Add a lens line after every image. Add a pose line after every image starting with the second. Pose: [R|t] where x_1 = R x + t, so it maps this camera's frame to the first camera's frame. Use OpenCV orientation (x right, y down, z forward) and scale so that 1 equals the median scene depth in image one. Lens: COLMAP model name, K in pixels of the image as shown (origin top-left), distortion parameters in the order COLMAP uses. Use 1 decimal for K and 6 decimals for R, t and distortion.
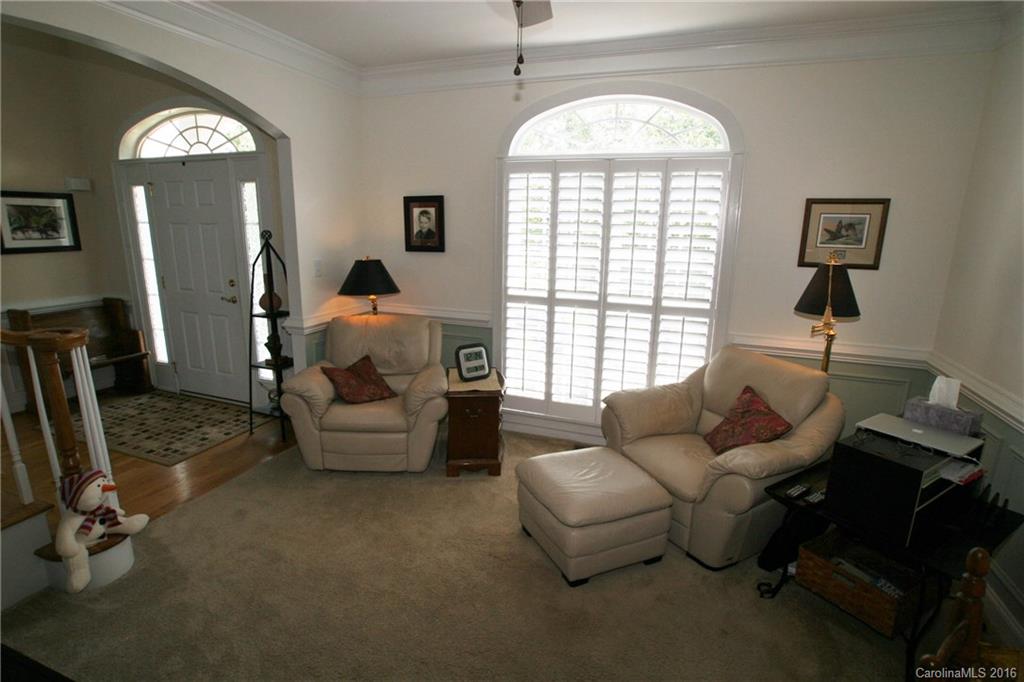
lens RADIAL K [[517.7, 0, 510.4], [0, 517.7, 346.3], [0, 0, 1]] dist [-0.078338, 0.043171]
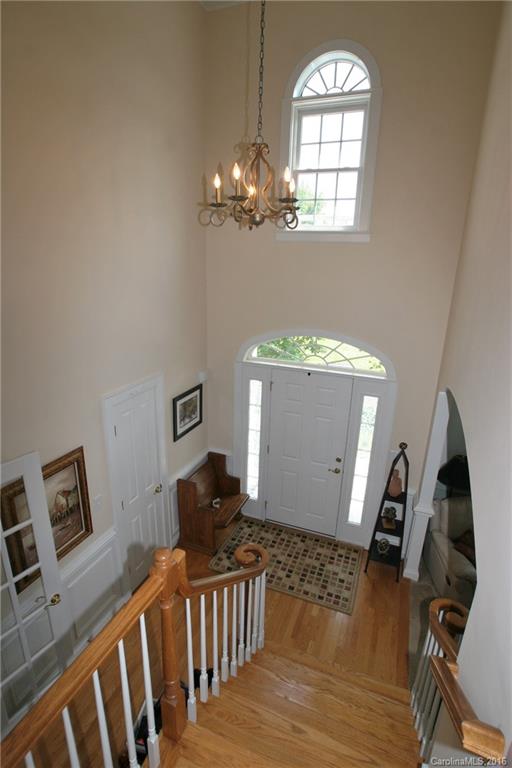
lens RADIAL K [[388.3, 0, 256.0], [0, 388.3, 384.0], [0, 0, 1]] dist [-0.078338, 0.043171]
pose [[0.999885, 0.014229, -0.005257, -0.772858], [-0.013882, 0.998032, 0.061148, -0.392515], [0.006117, -0.061068, 0.998115, -0.034521]]
